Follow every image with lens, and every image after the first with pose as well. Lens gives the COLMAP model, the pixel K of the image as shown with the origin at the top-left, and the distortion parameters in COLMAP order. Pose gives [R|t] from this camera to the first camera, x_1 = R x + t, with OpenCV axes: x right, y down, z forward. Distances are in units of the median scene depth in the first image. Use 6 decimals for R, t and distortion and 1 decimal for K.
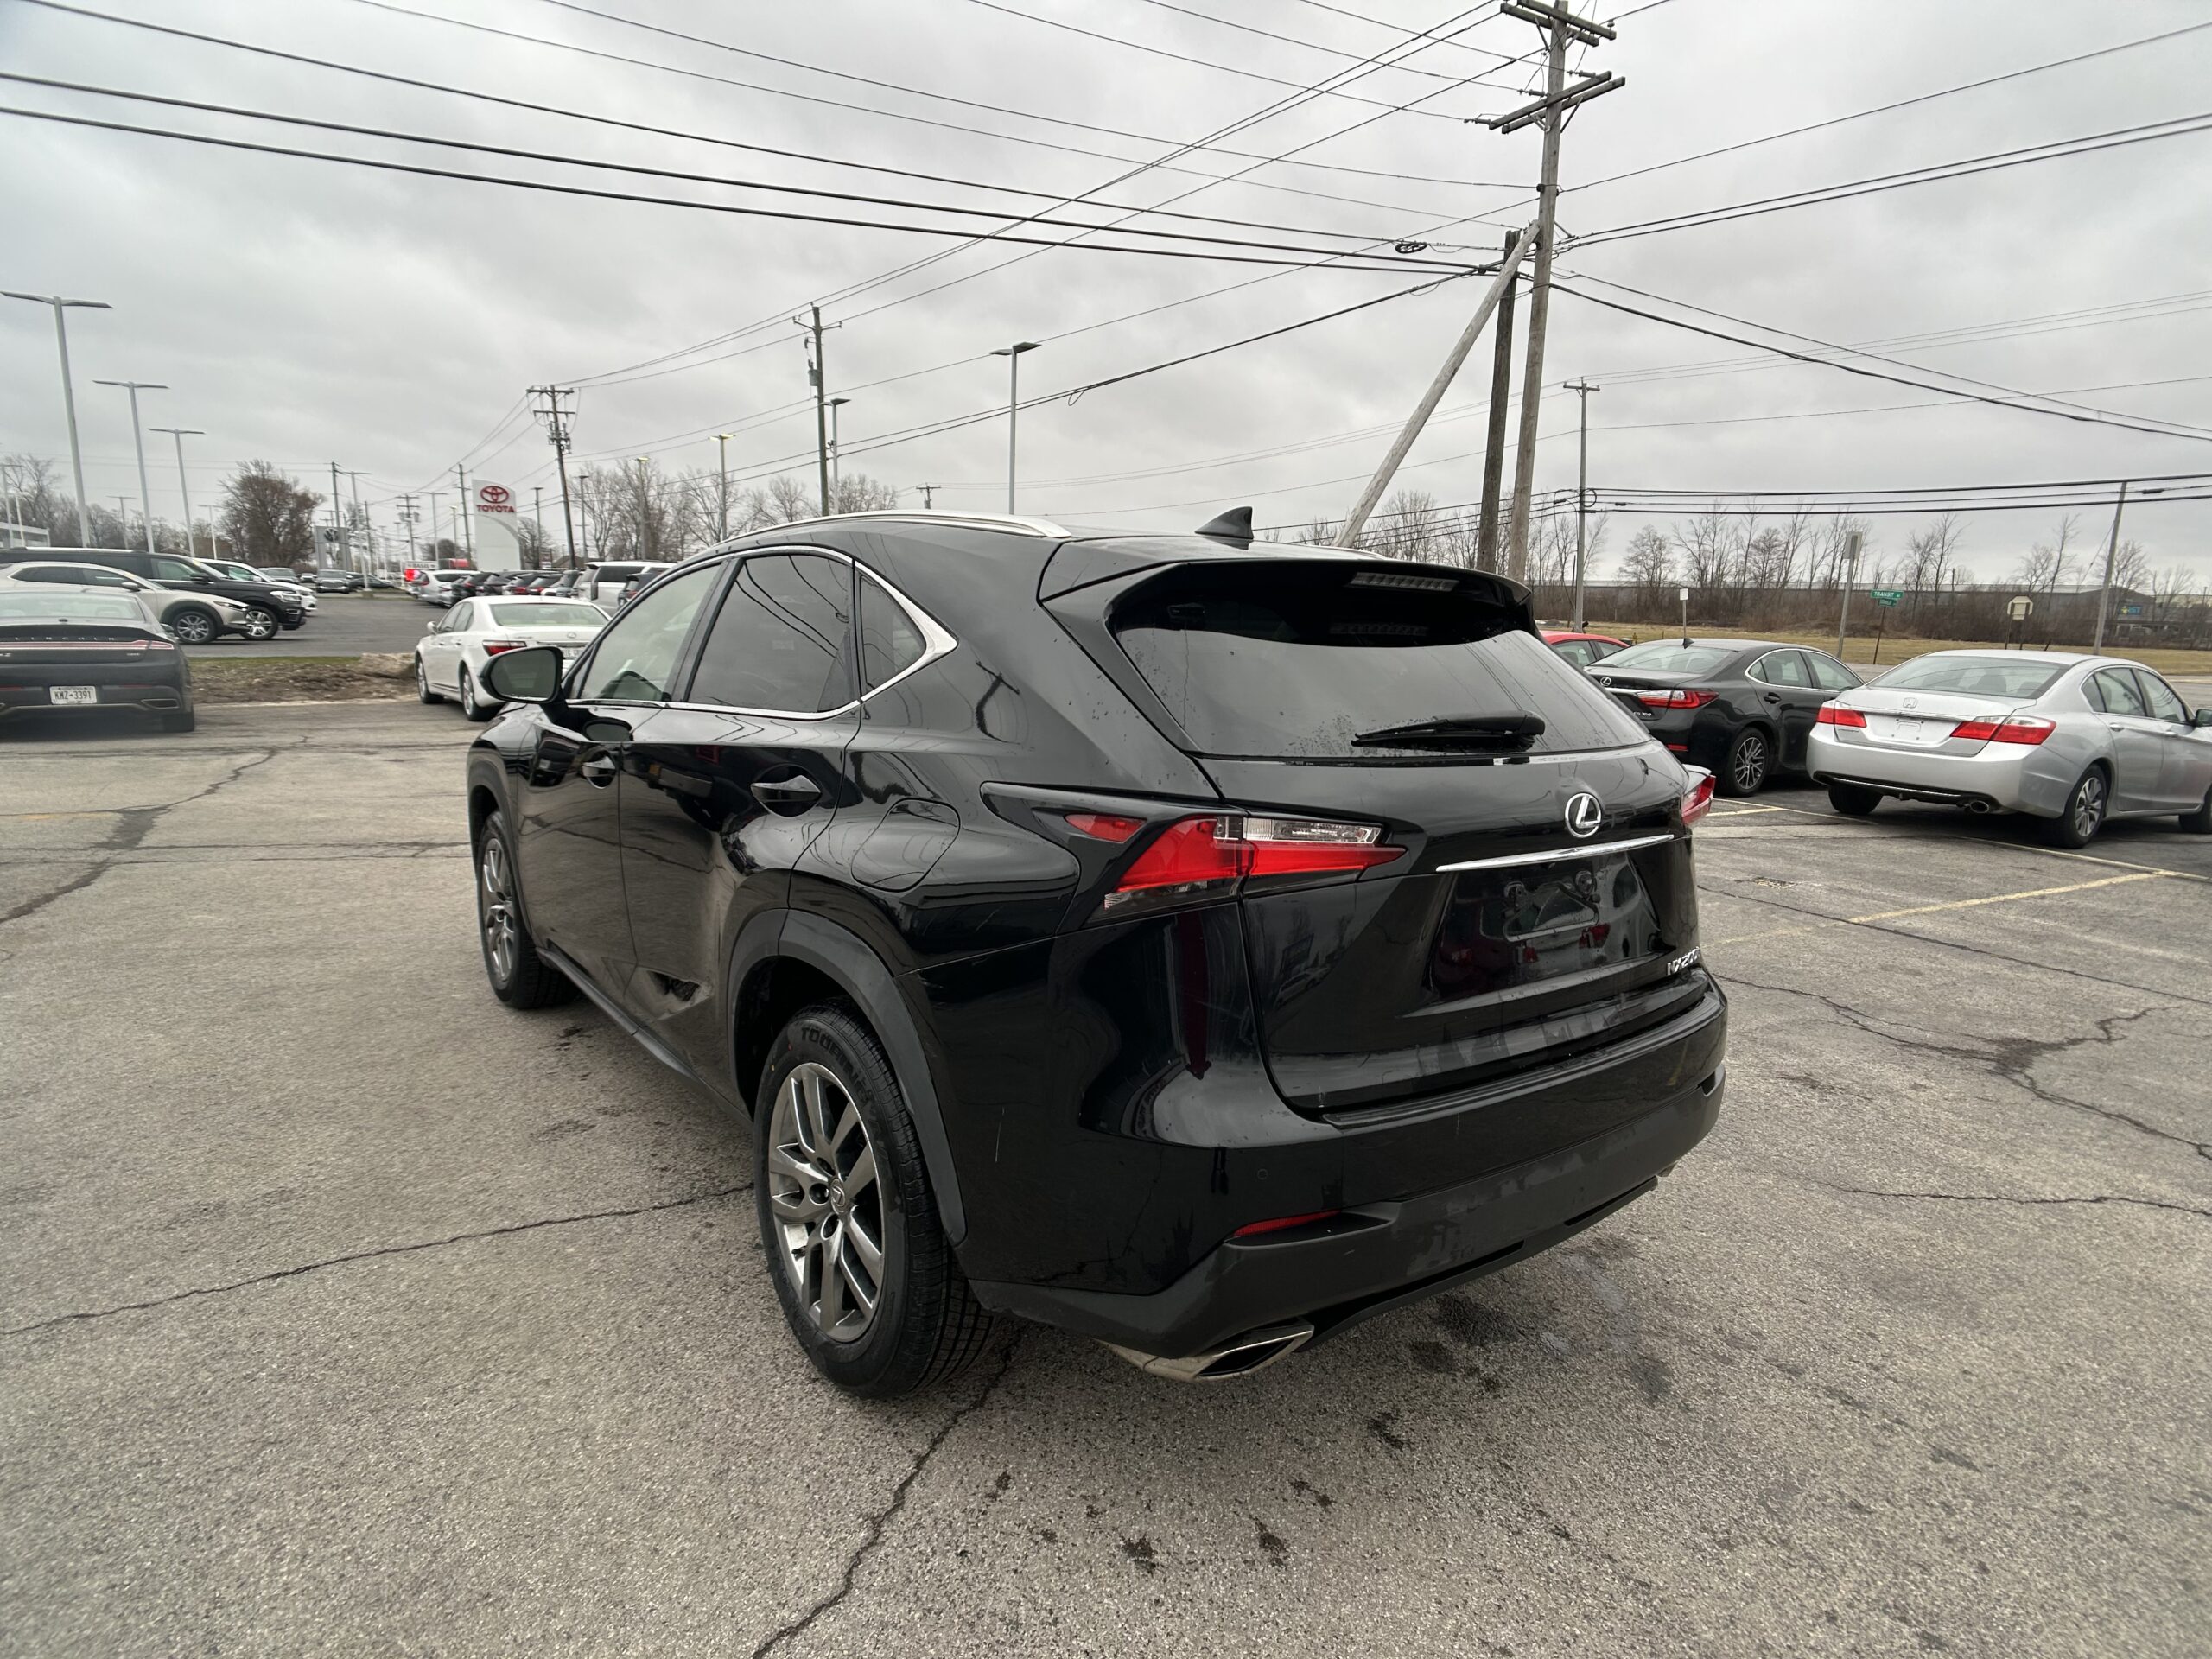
lens RADIAL K [[1243.4, 0, 1123.8], [0, 1243.4, 827.8], [0, 0, 1]] dist [-0.008543, -0.002909]
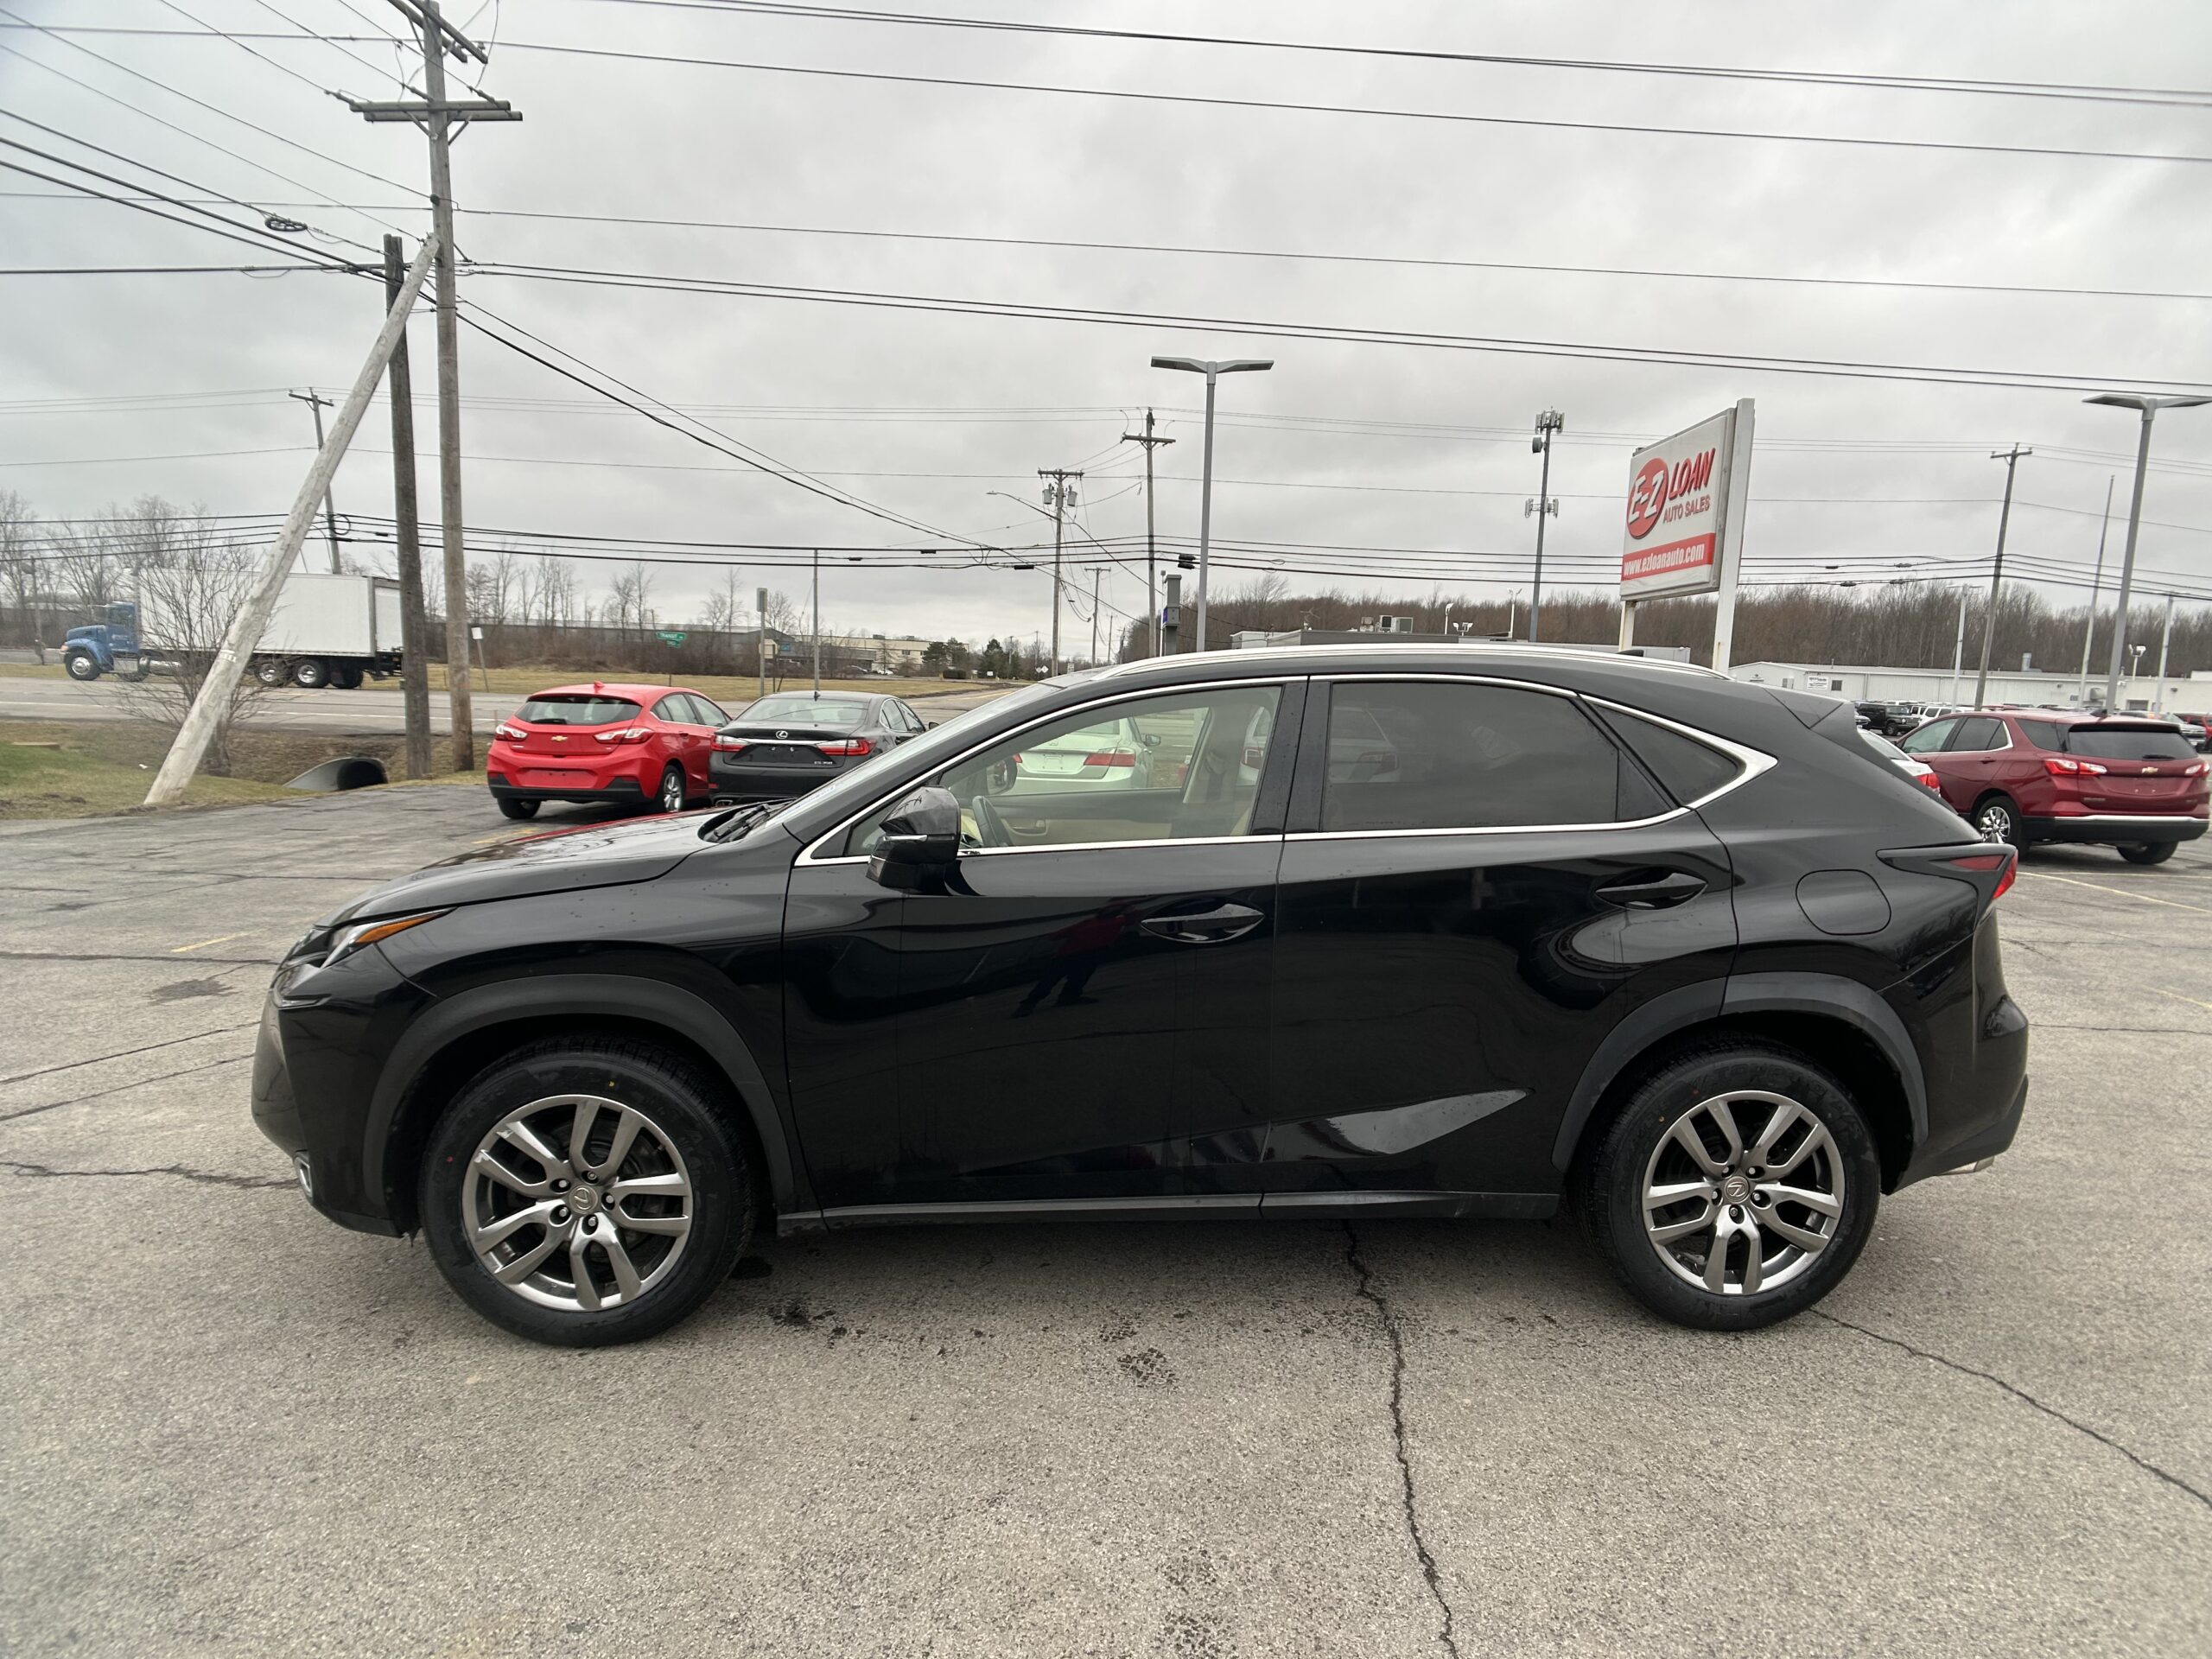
lens RADIAL K [[1225.7, 0, 1153.8], [0, 1225.7, 854.4], [0, 0, 1]] dist [-0.007023, -0.001416]
pose [[0.560067, -0.127730, 0.818542, -0.209323], [0.131072, 0.989260, 0.064687, -0.028658], [-0.818013, 0.071059, 0.570794, 0.098573]]
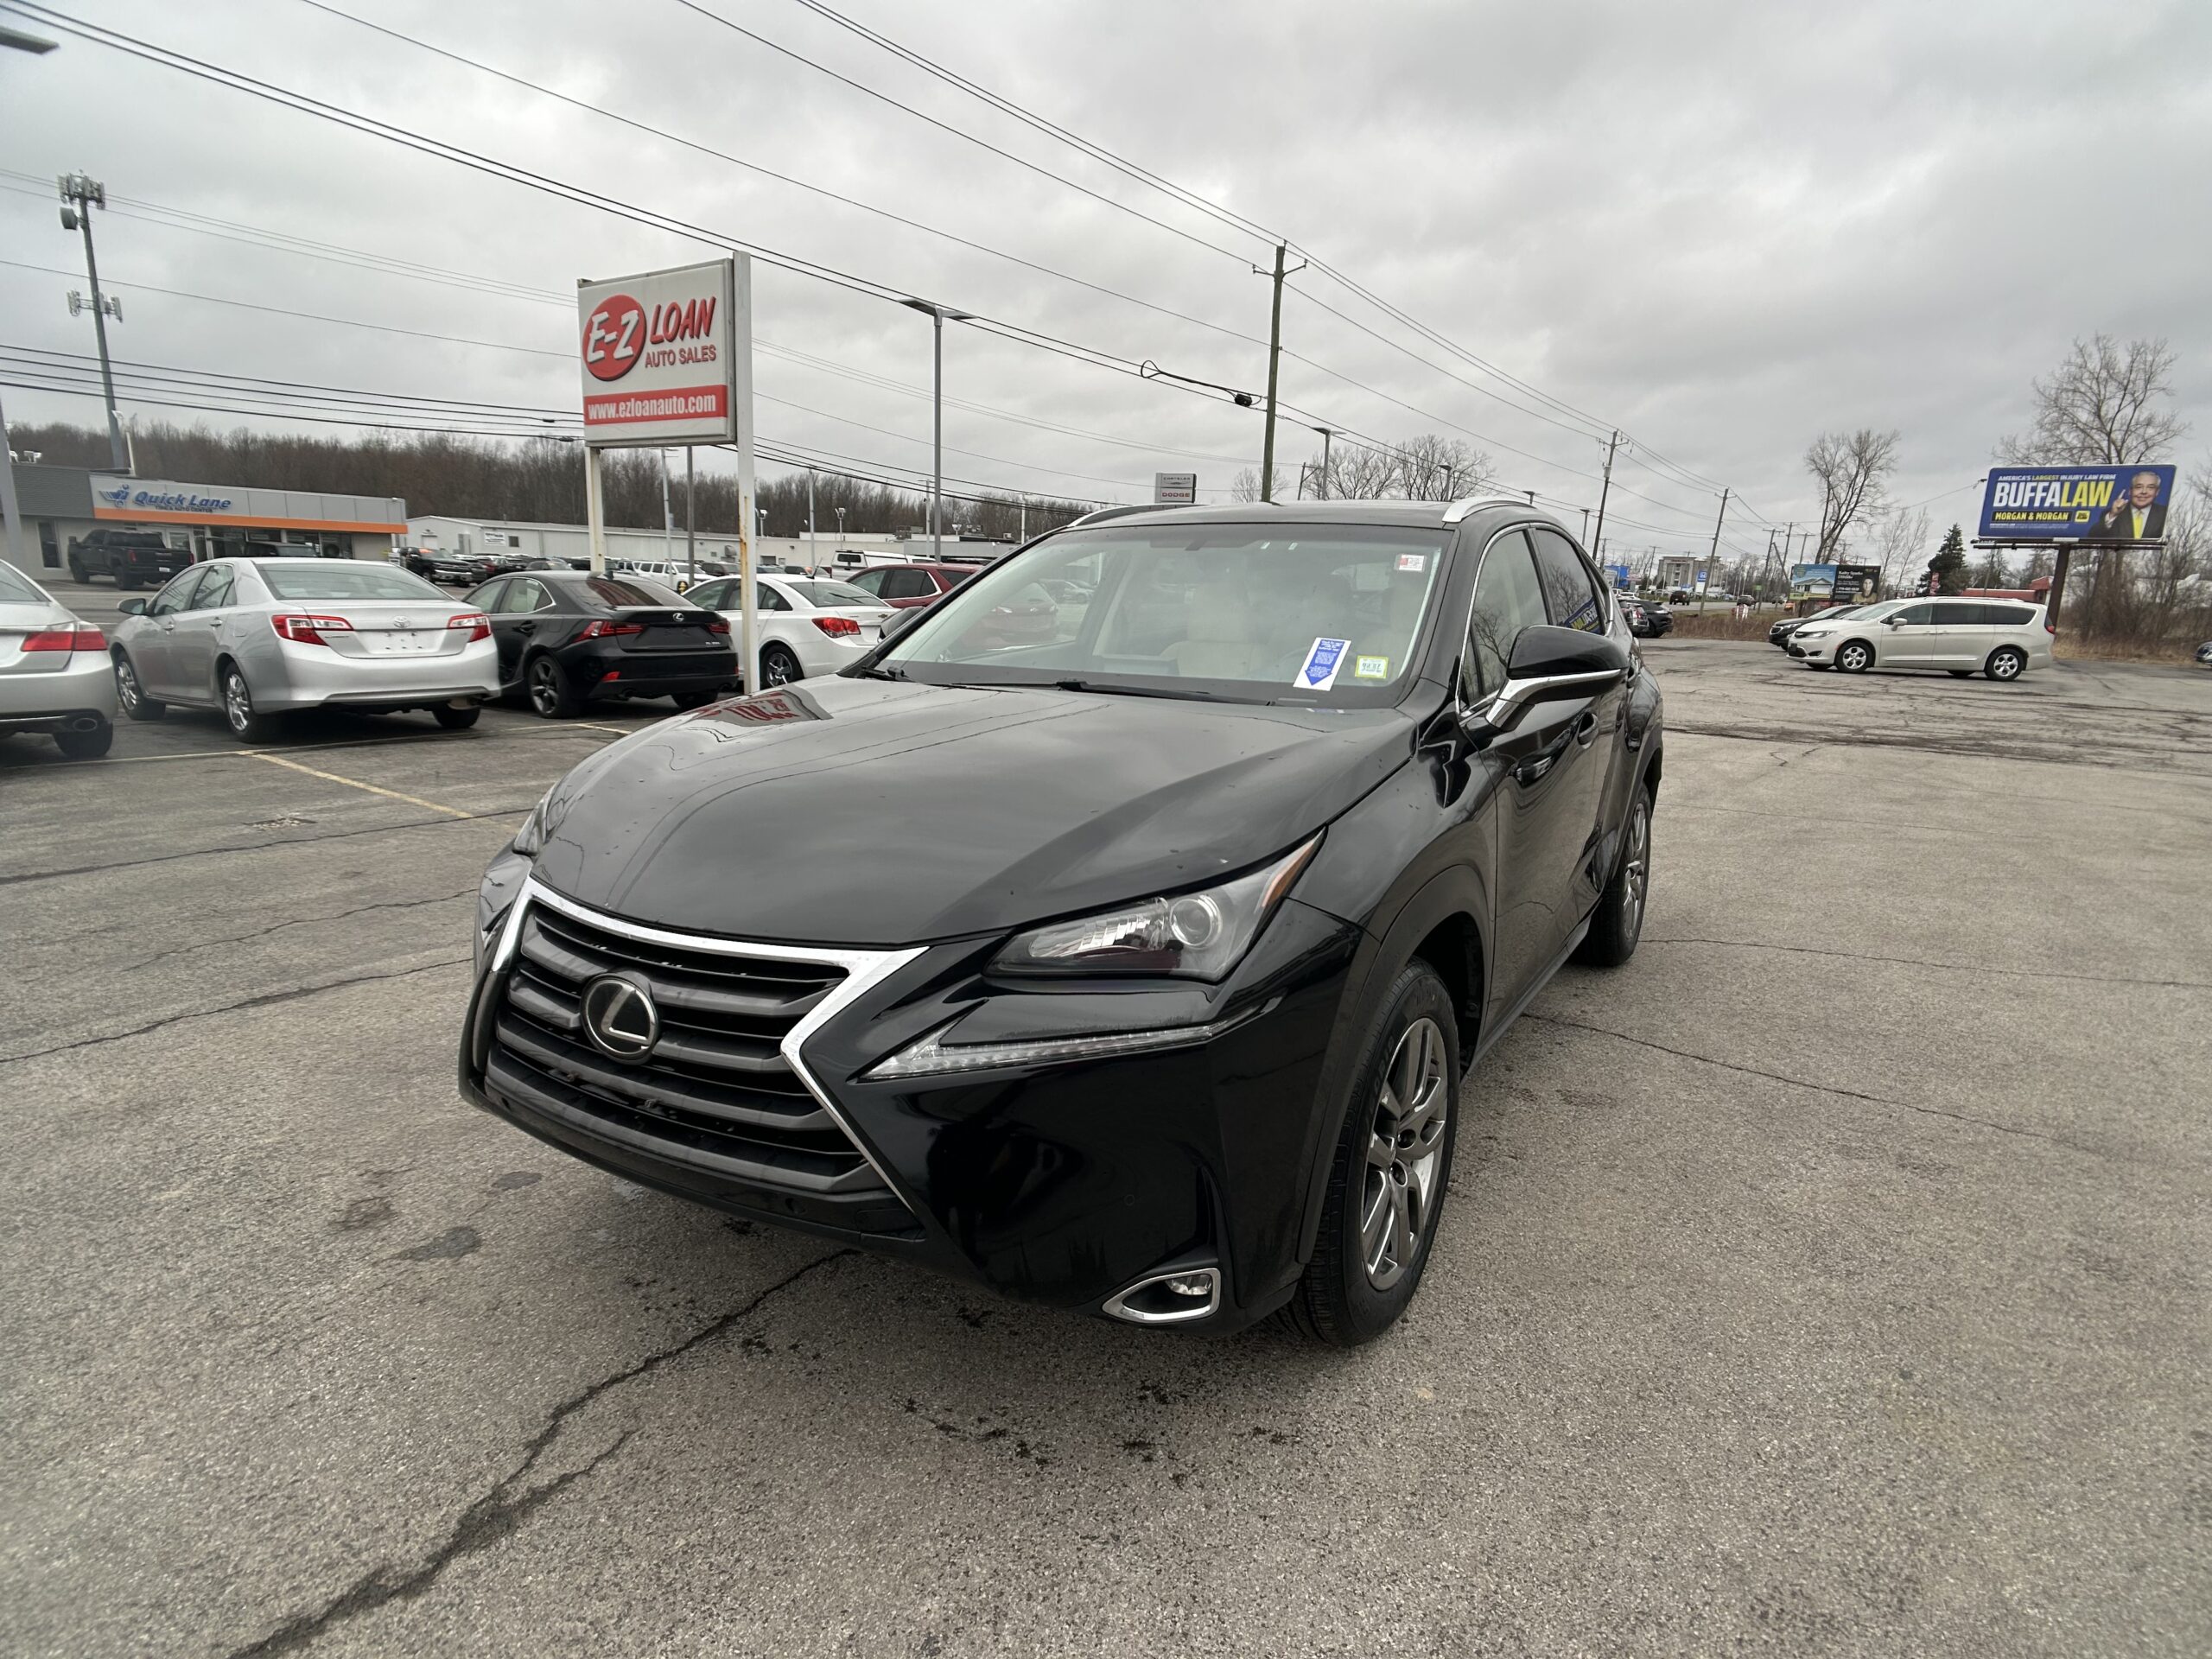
lens RADIAL K [[1239.8, 0, 1122.3], [0, 1239.8, 857.1], [0, 0, 1]] dist [-0.029061, 0.020265]
pose [[-0.370547, -0.243394, 0.896356, -0.227793], [0.120837, 0.944220, 0.306344, -0.058192], [-0.920920, 0.221828, -0.320467, 0.316791]]
